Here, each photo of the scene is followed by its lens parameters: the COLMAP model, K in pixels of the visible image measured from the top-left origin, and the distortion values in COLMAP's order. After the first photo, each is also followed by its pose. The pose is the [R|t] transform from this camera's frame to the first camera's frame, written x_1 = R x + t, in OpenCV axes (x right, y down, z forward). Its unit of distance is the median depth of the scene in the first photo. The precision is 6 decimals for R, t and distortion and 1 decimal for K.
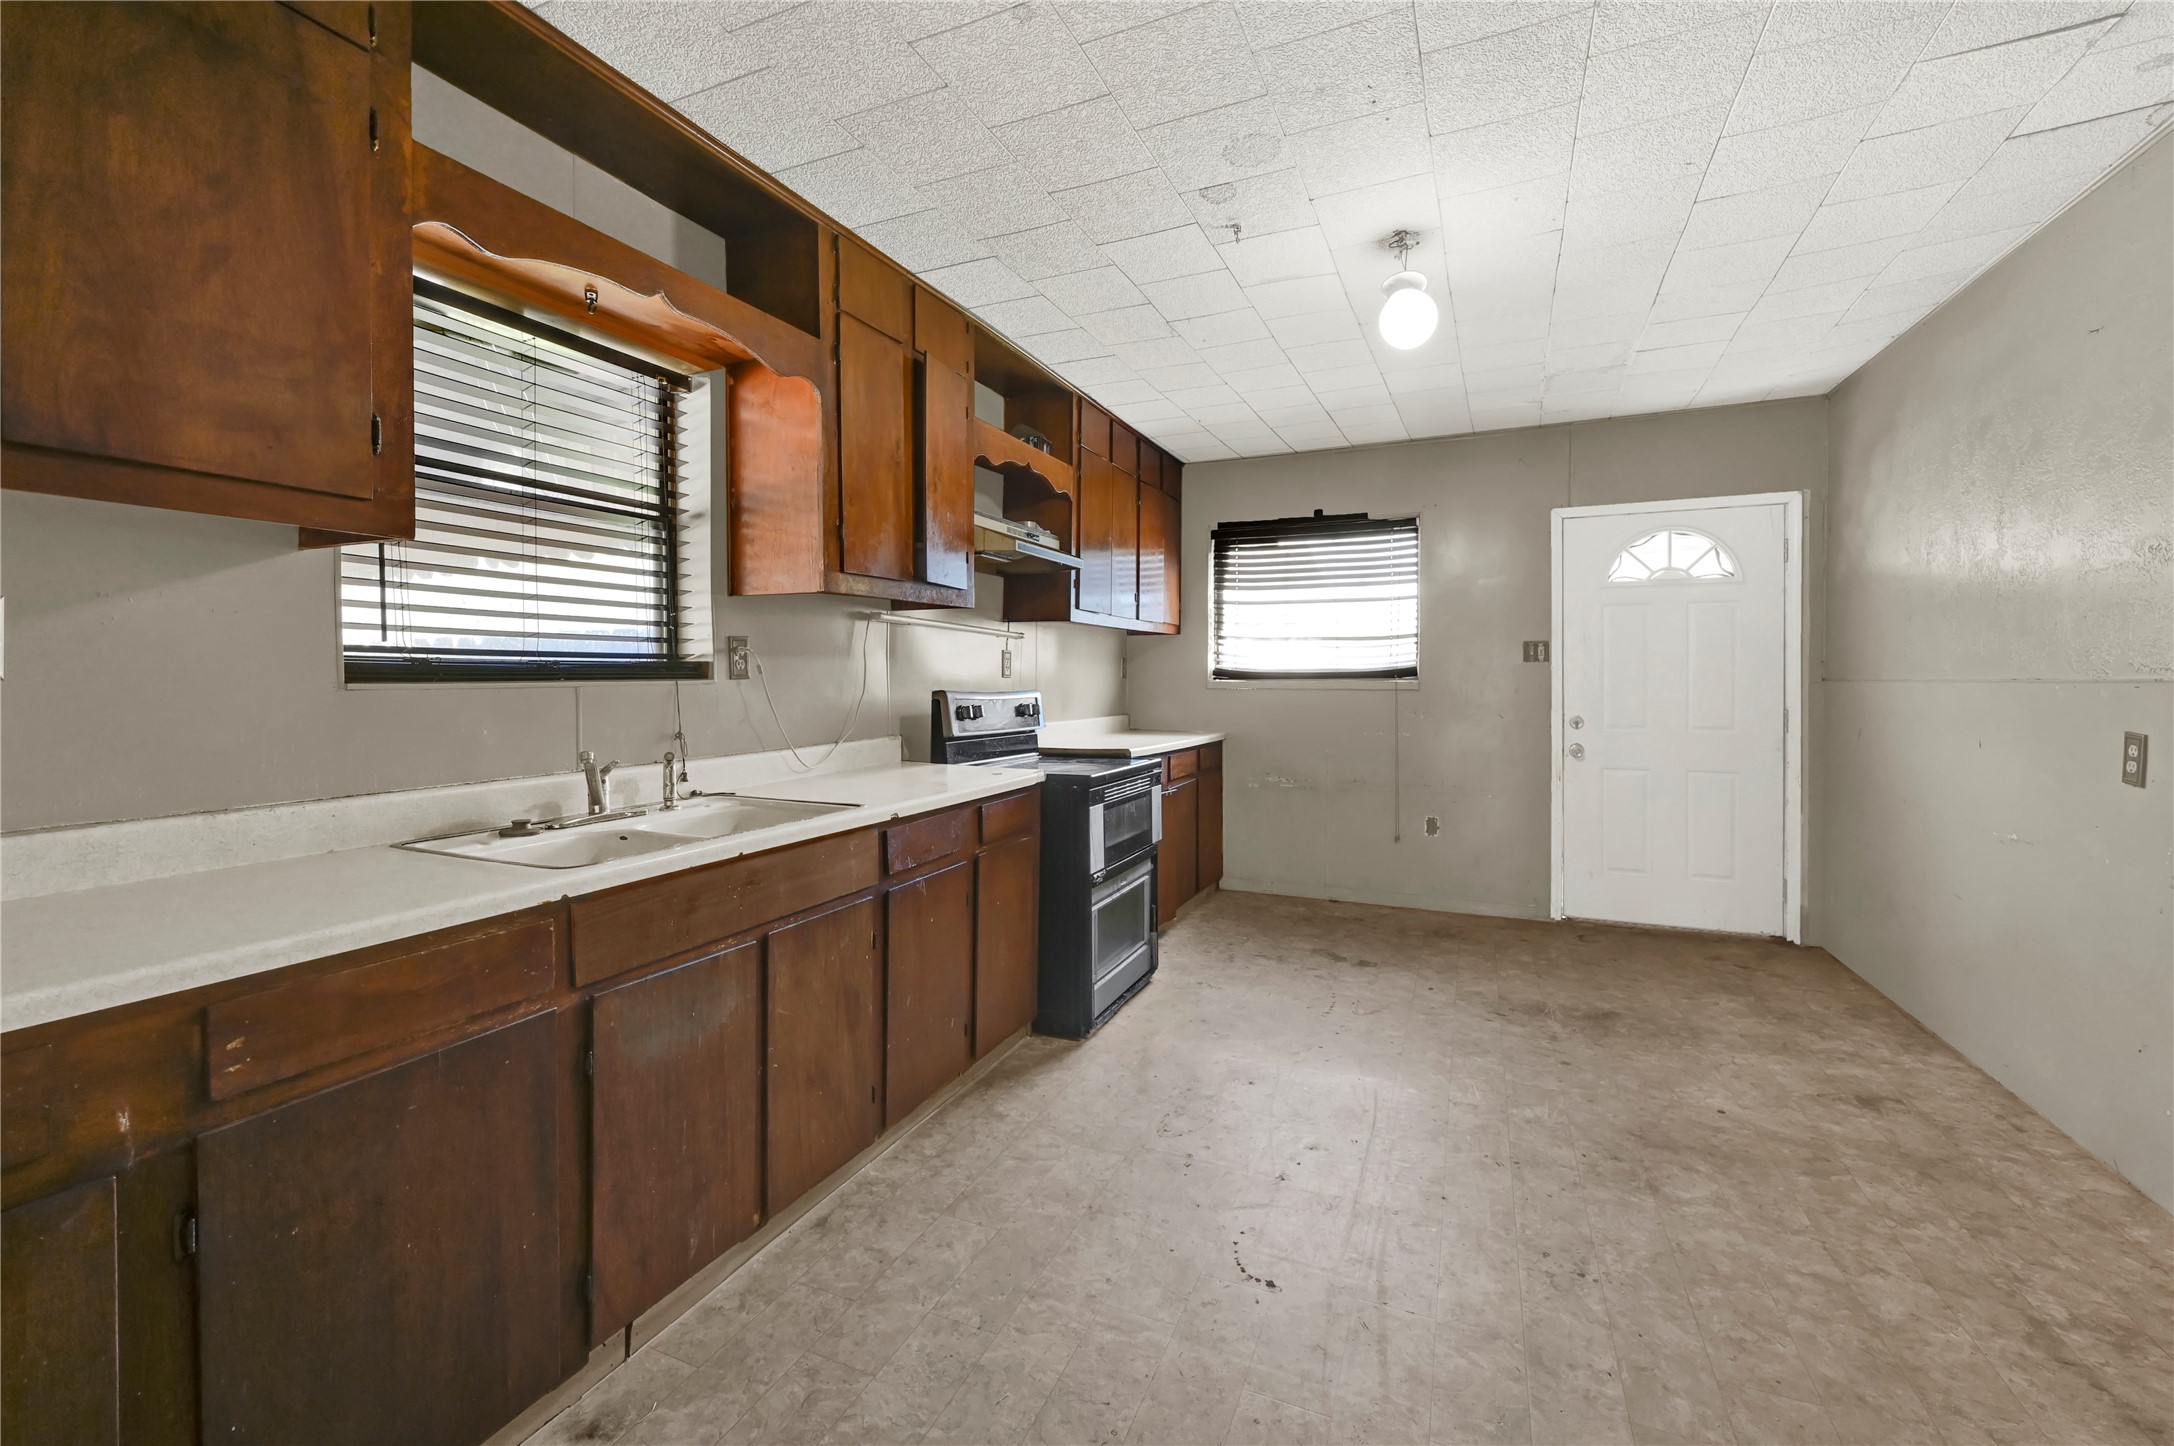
lens RADIAL K [[889.6, 0, 1089.9], [0, 889.6, 691.3], [0, 0, 1]] dist [0.001206, 0.000668]
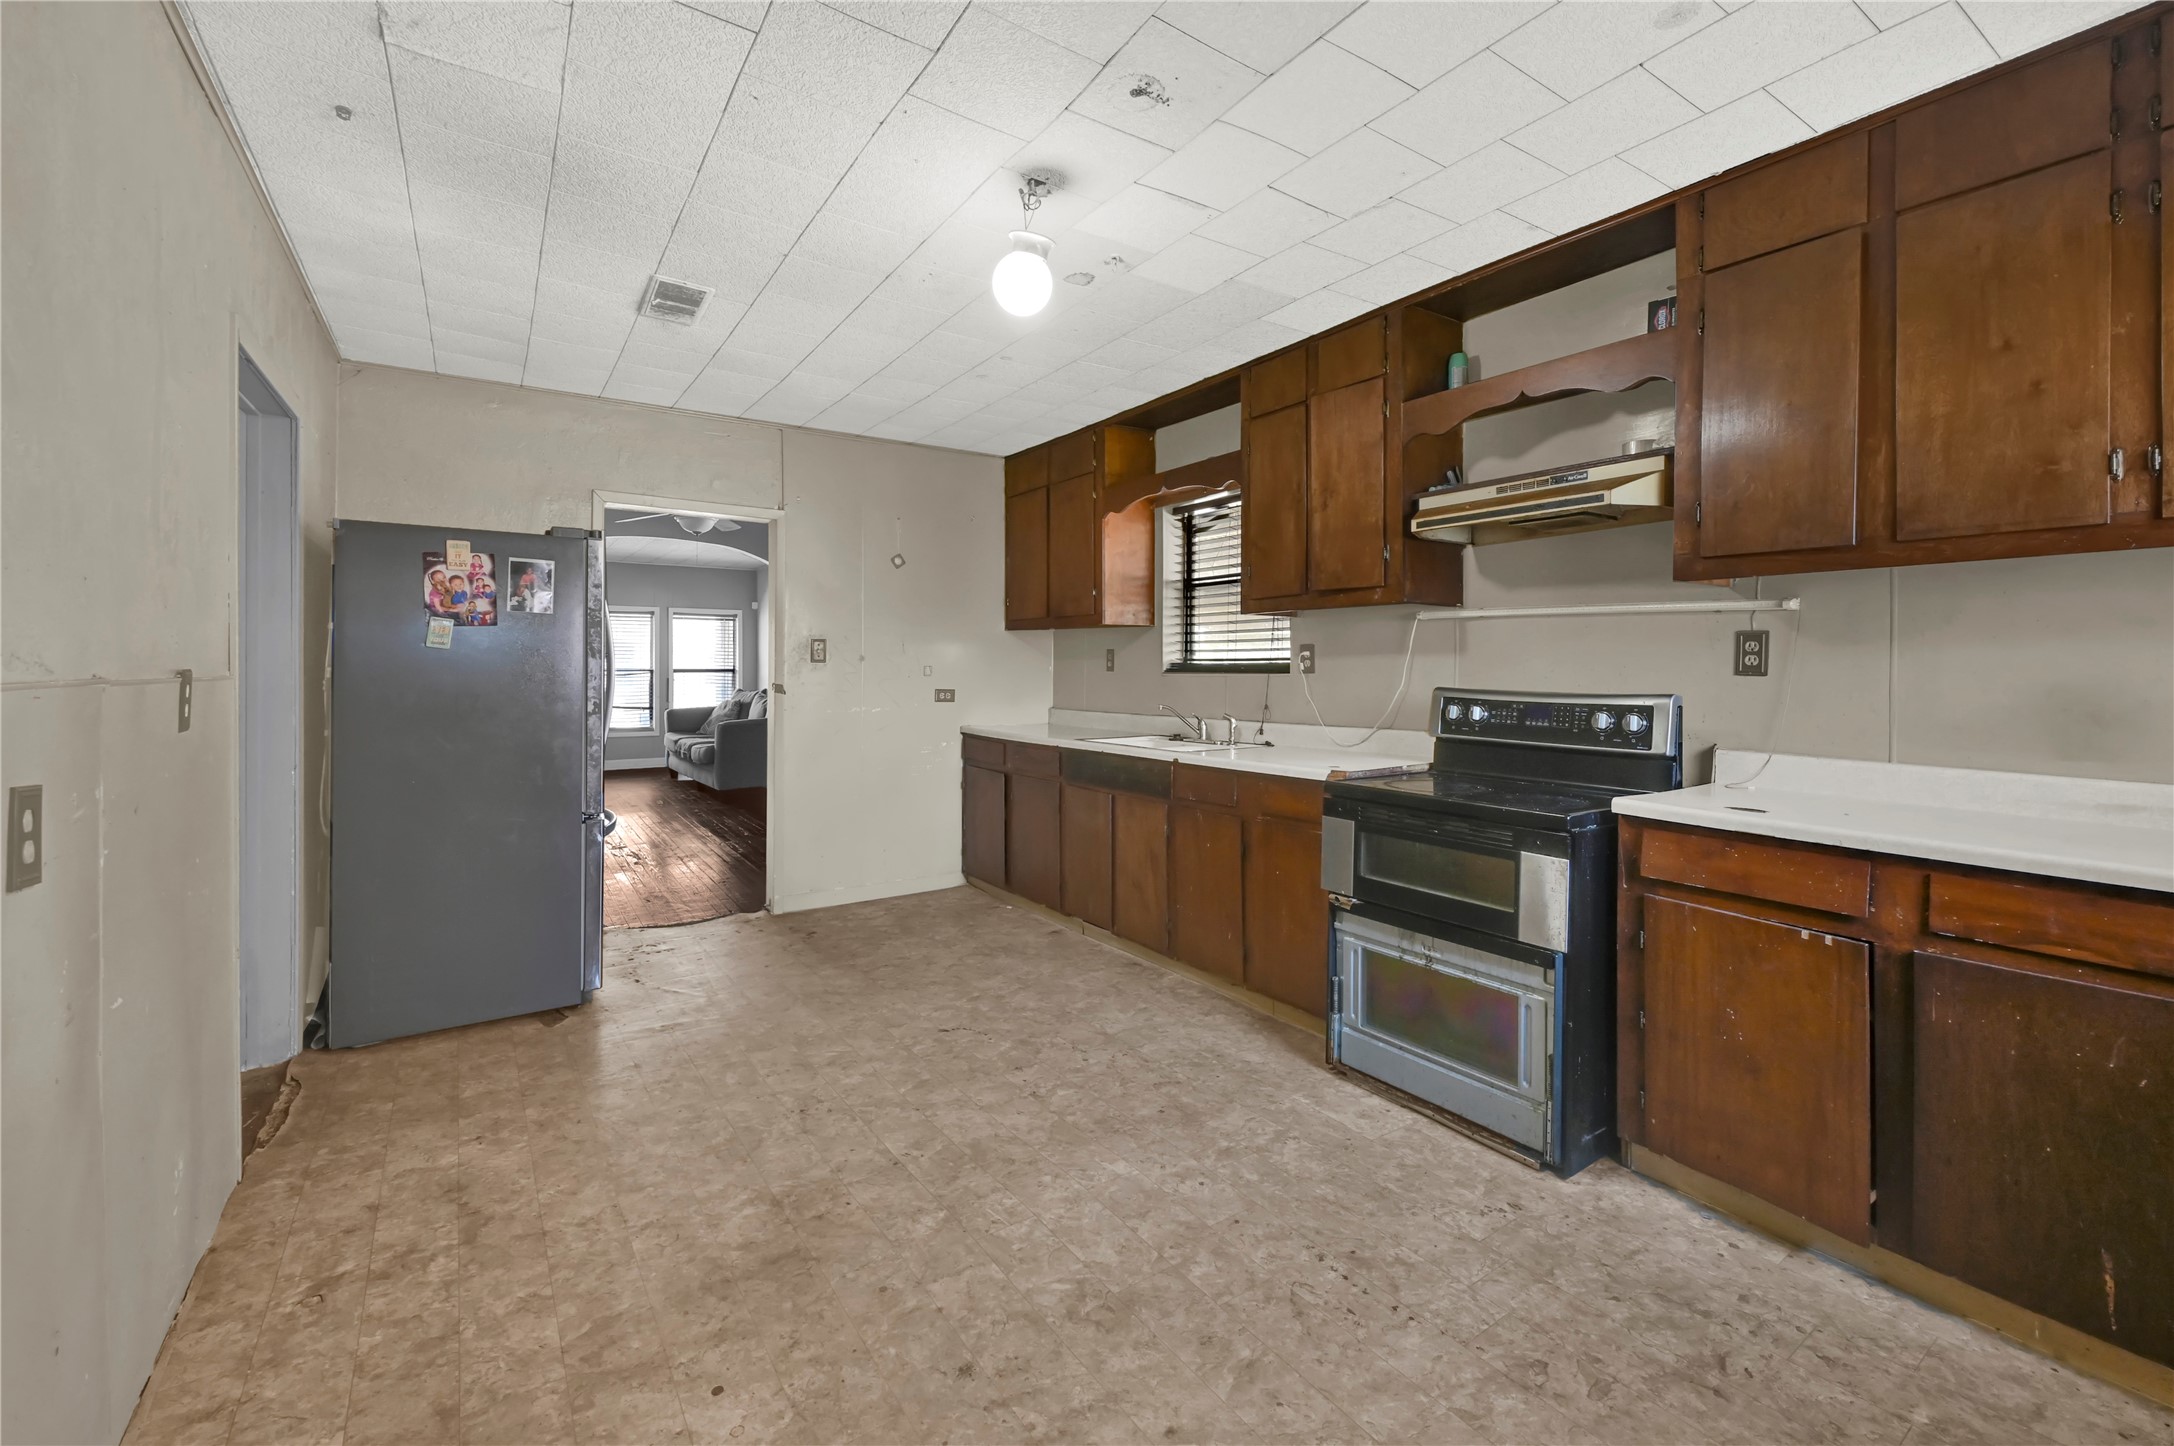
lens RADIAL K [[889.6, 0, 1089.9], [0, 889.6, 691.3], [0, 0, 1]] dist [0.001206, 0.000668]
pose [[-0.515800, 0.021871, -0.856430, 1.183740], [-0.016119, 0.999249, 0.035227, -0.034807], [0.856557, 0.031975, -0.515060, 1.648662]]
